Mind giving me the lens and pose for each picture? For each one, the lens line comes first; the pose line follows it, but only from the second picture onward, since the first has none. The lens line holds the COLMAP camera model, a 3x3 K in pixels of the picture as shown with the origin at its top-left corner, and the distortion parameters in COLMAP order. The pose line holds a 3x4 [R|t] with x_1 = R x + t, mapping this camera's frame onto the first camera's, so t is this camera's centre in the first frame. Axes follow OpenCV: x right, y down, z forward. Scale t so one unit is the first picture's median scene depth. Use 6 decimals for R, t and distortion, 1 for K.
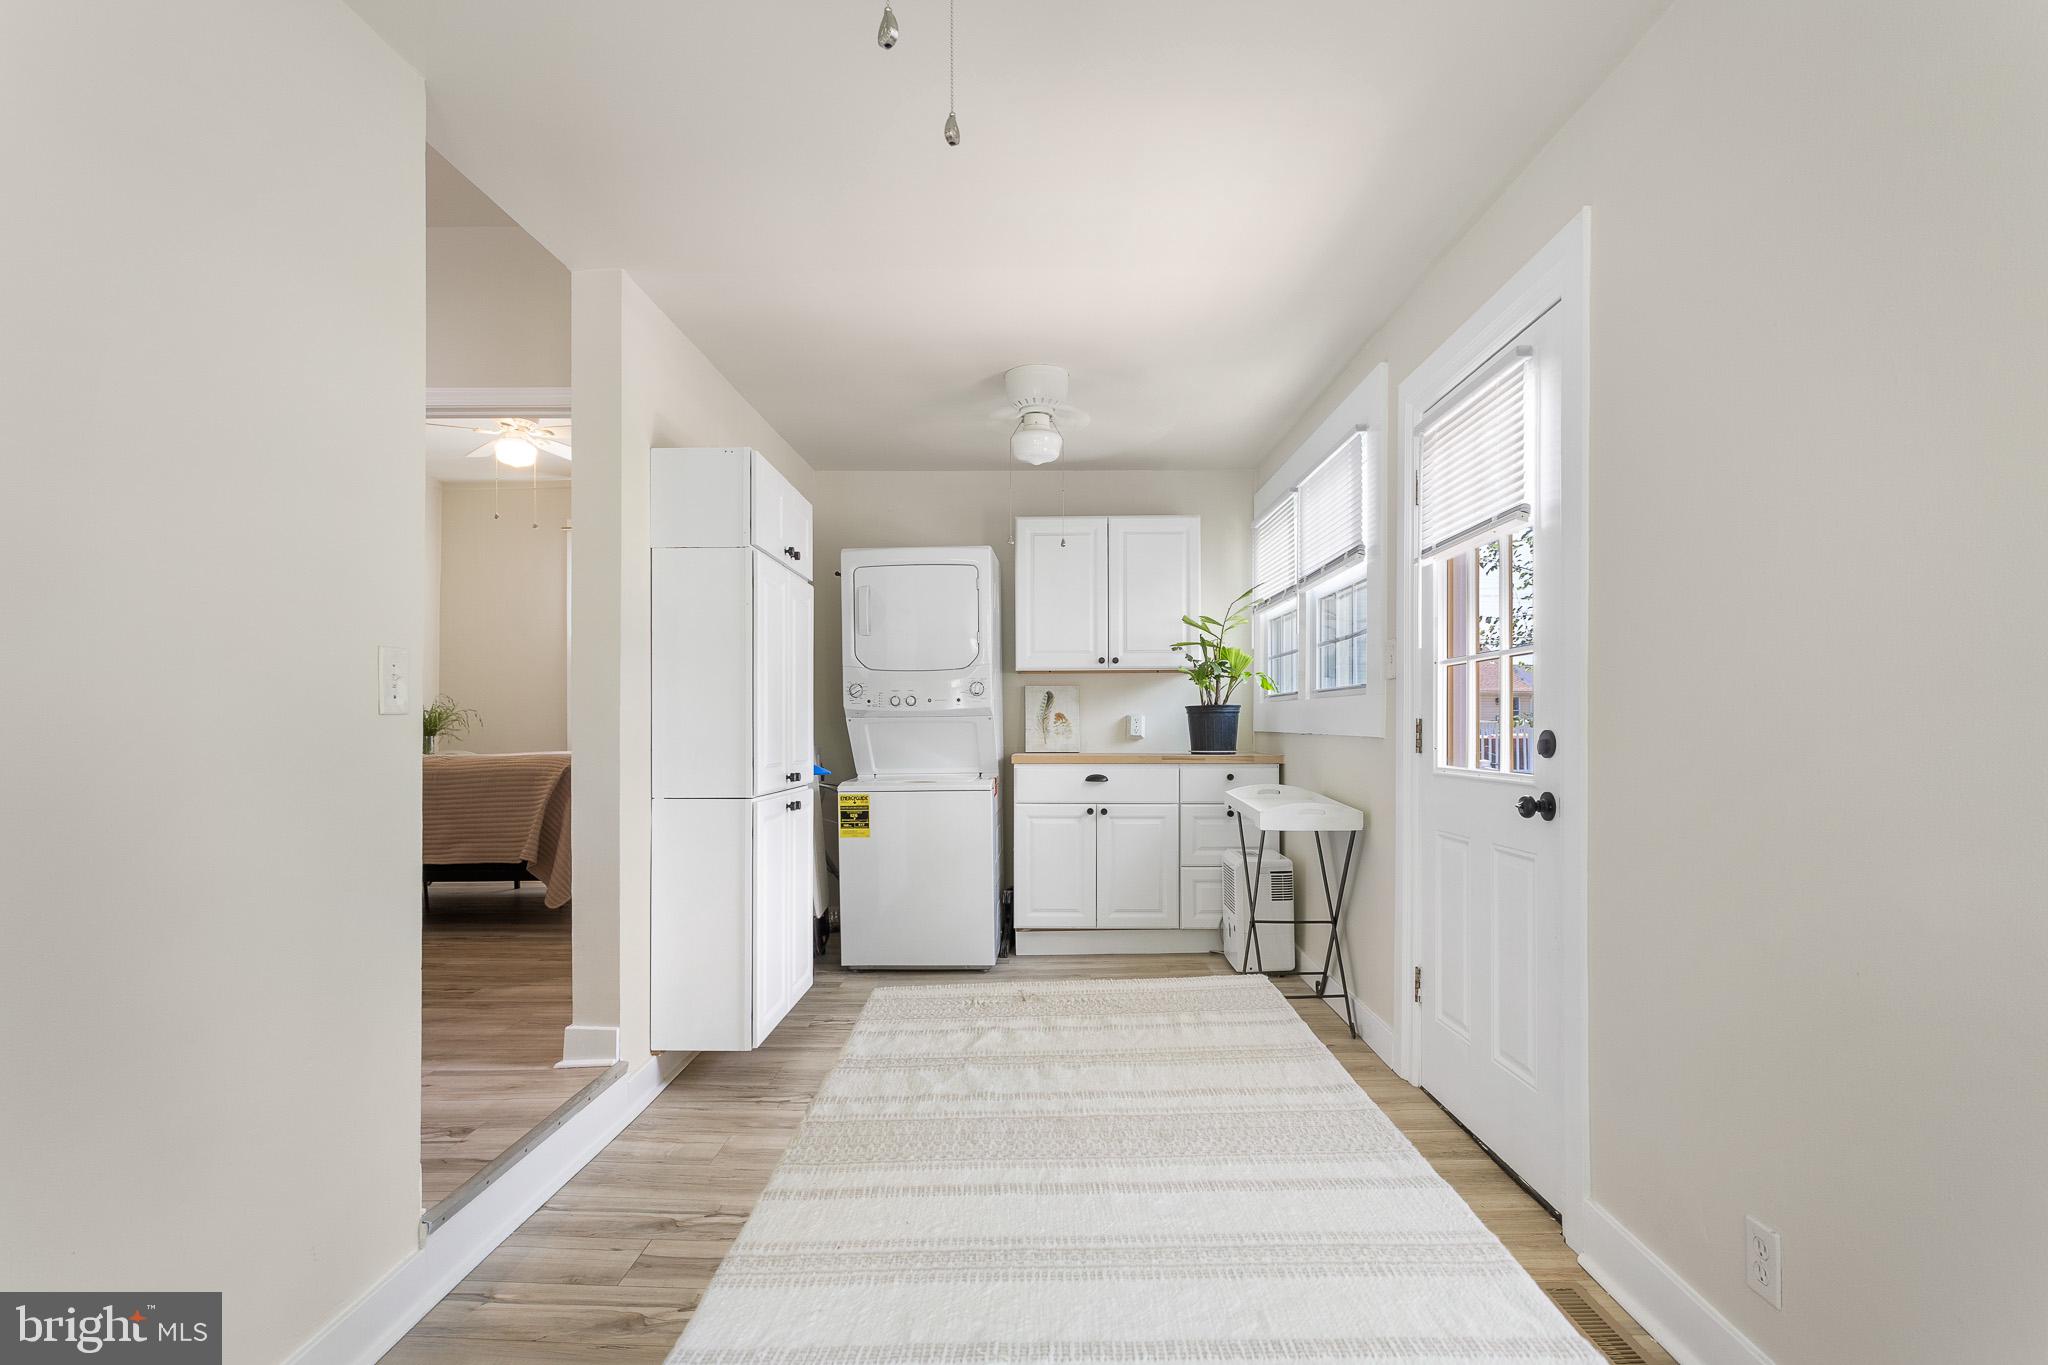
lens RADIAL K [[994.1, 0, 1019.3], [0, 994.1, 684.1], [0, 0, 1]] dist [0.000091, 0.000375]
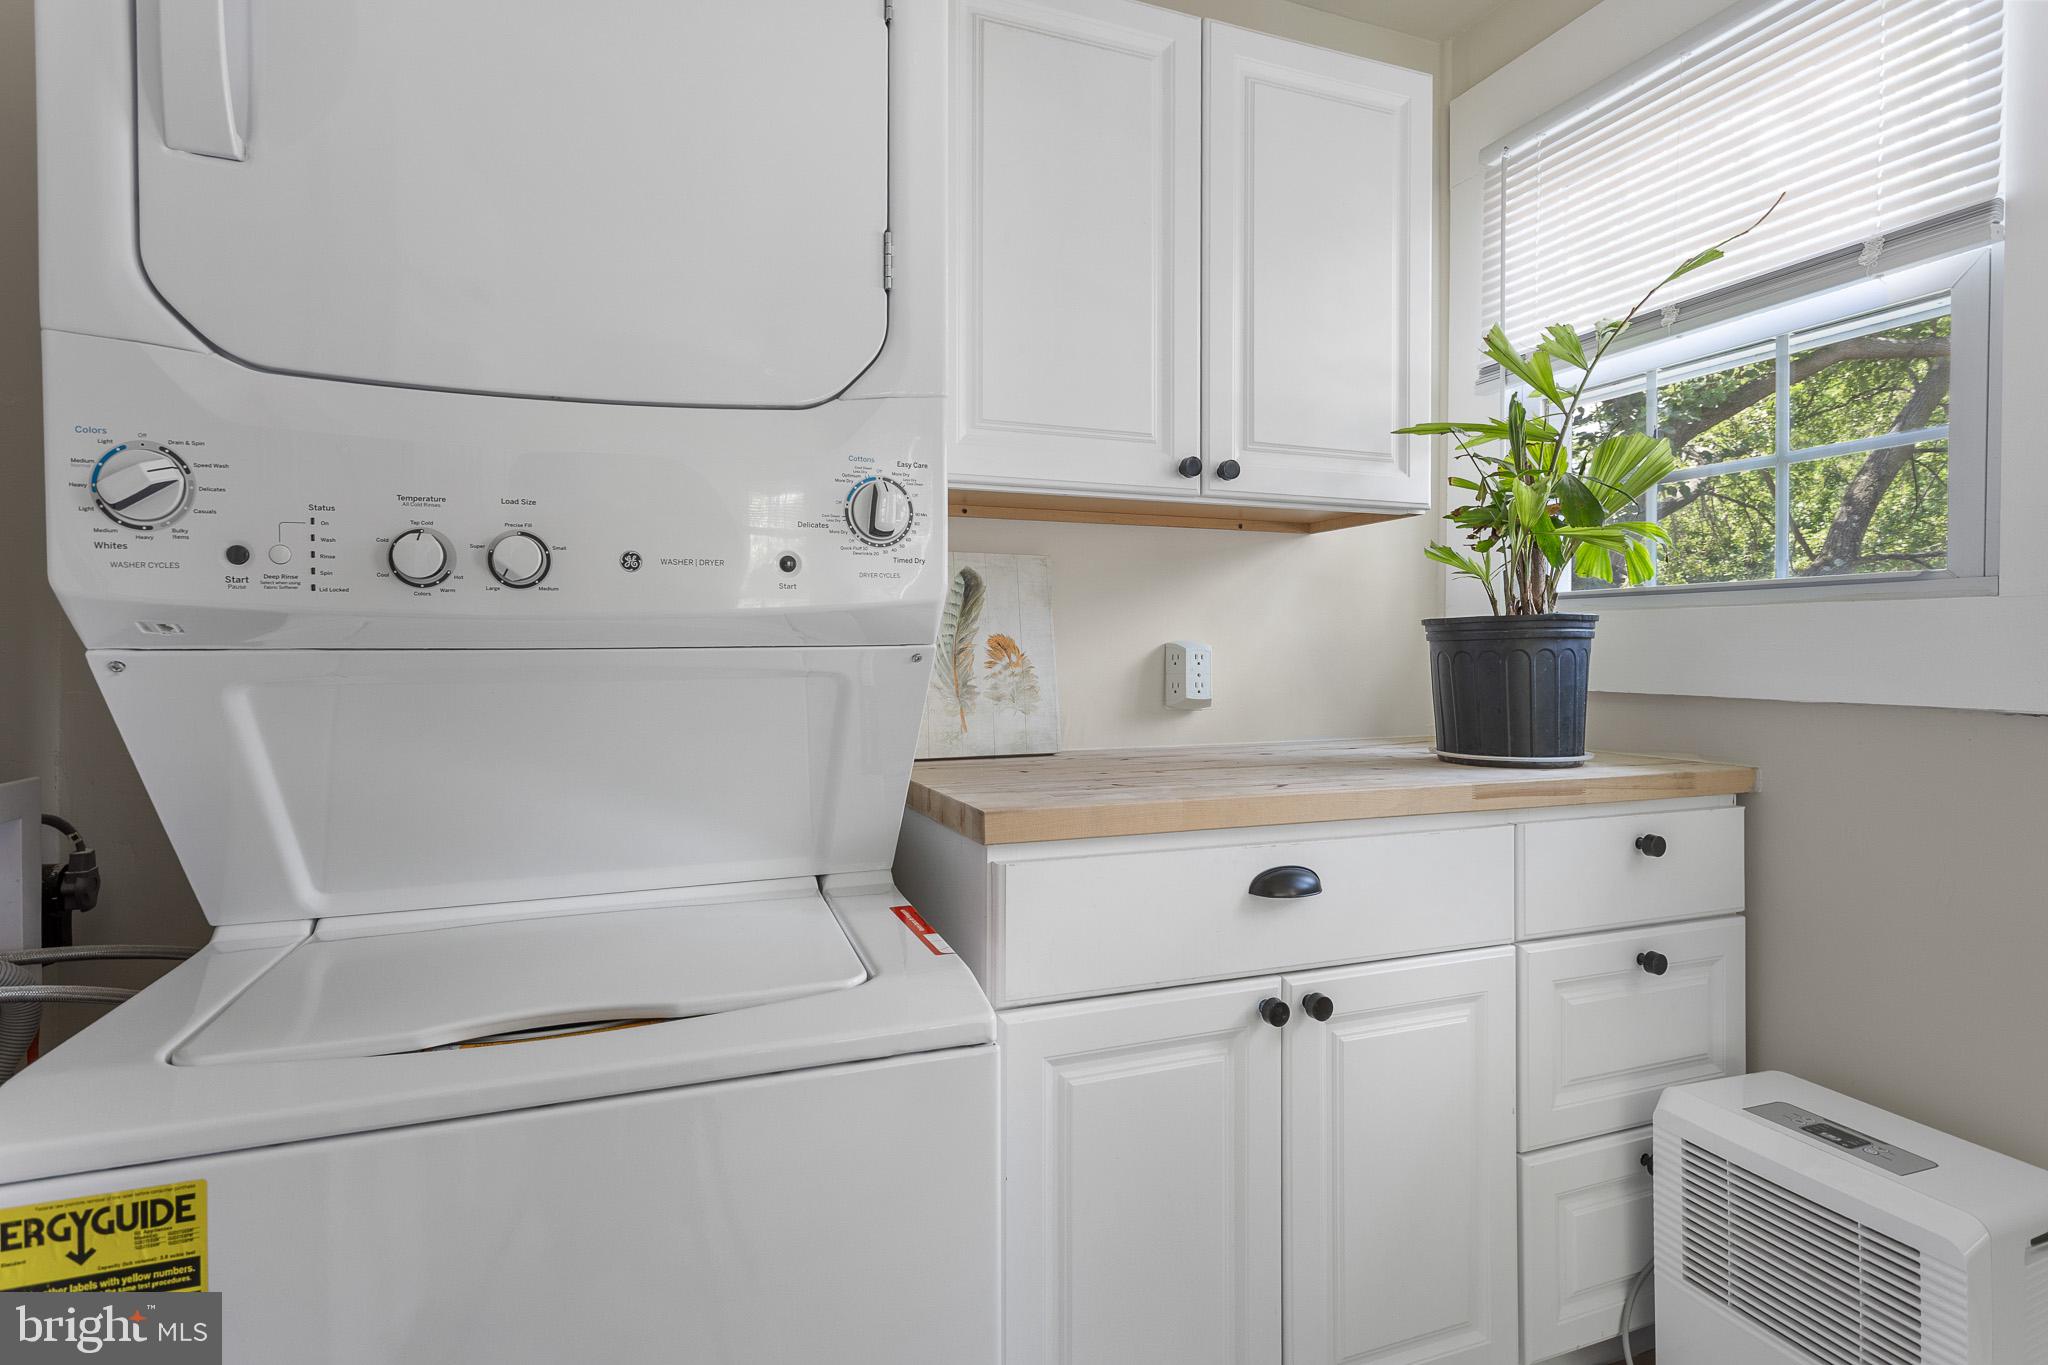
lens RADIAL K [[1032.2, 0, 1032.5], [0, 1032.2, 651.8], [0, 0, 1]] dist [0.002571, 0.001482]
pose [[0.924012, 0.003996, 0.382342, -0.089725], [-0.020623, 0.999011, 0.039400, 0.022801], [-0.381806, -0.044291, 0.923180, 0.751256]]
